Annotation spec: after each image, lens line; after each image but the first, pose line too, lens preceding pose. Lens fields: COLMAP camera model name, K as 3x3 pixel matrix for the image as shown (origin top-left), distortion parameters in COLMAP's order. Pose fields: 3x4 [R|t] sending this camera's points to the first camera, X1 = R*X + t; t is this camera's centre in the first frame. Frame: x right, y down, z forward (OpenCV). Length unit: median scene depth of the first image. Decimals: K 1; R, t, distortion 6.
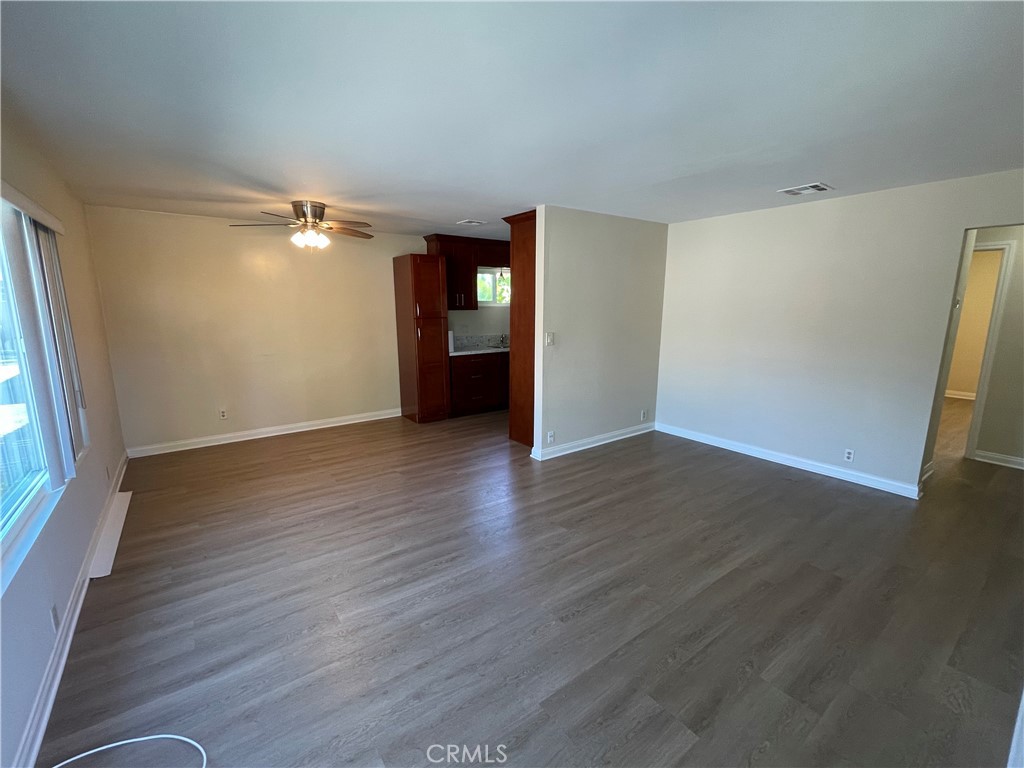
lens RADIAL K [[443.8, 0, 512.5], [0, 443.8, 384.6], [0, 0, 1]] dist [-0.002287, -0.000241]
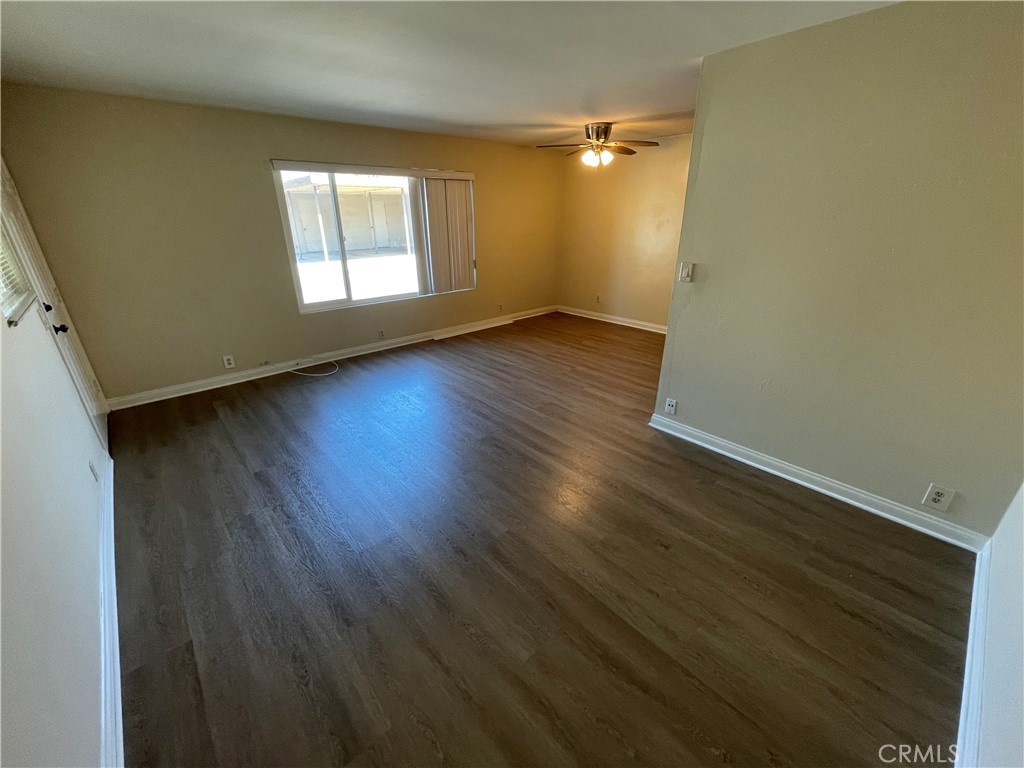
lens RADIAL K [[418.3, 0, 512.4], [0, 418.3, 384.1], [0, 0, 1]] dist [-0.006005, 0.000292]
pose [[0.089408, 0.379076, -0.921036, 0.800307], [-0.173658, 0.916508, 0.360355, -0.142512], [0.980739, 0.127727, 0.147773, 0.712379]]
